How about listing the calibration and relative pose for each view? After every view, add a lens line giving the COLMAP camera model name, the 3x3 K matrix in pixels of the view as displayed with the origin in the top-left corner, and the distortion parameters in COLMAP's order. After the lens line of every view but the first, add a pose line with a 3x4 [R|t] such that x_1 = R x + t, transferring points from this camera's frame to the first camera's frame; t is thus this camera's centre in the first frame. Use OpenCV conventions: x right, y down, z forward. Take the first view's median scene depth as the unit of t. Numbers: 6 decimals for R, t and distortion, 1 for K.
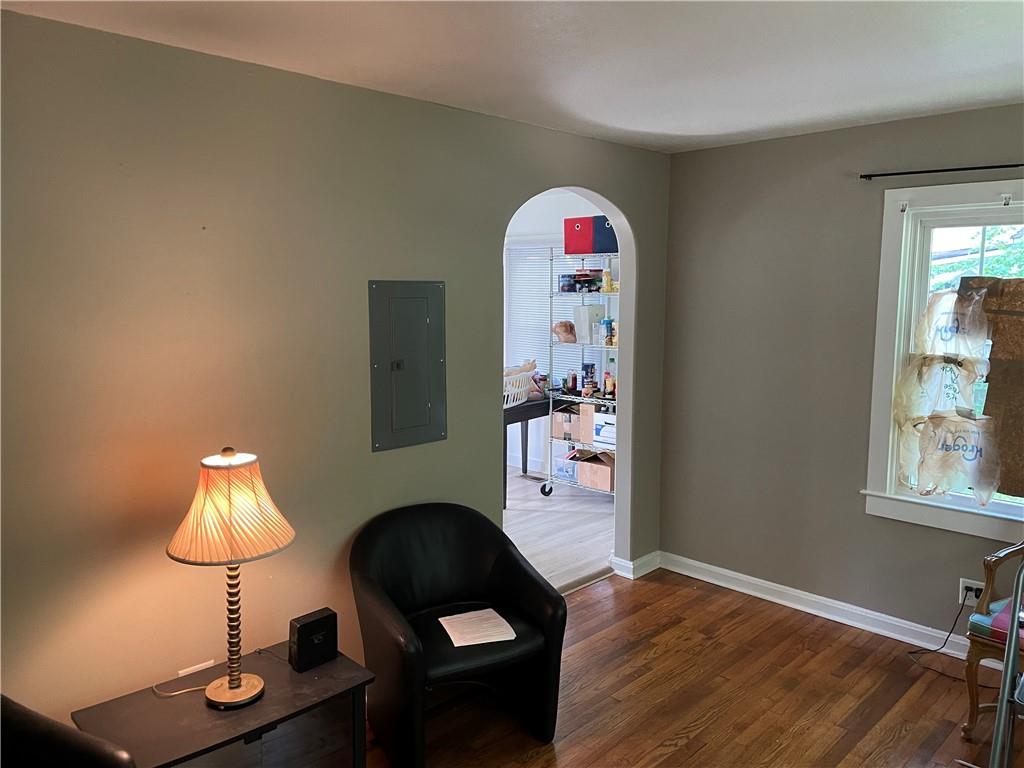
lens RADIAL K [[765.4, 0, 512.0], [0, 765.4, 384.0], [0, 0, 1]] dist [0.060102, -0.005254]
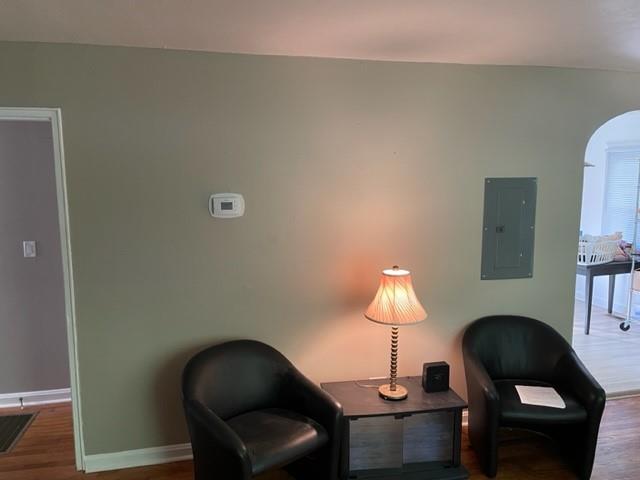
lens RADIAL K [[478.4, 0, 320.0], [0, 478.4, 240.0], [0, 0, 1]] dist [0.060102, -0.005254]
pose [[0.845860, 0.063963, -0.529556, 0.084955], [-0.064868, 0.997751, 0.016901, 0.007184], [0.529446, 0.020056, 0.848106, -0.101186]]
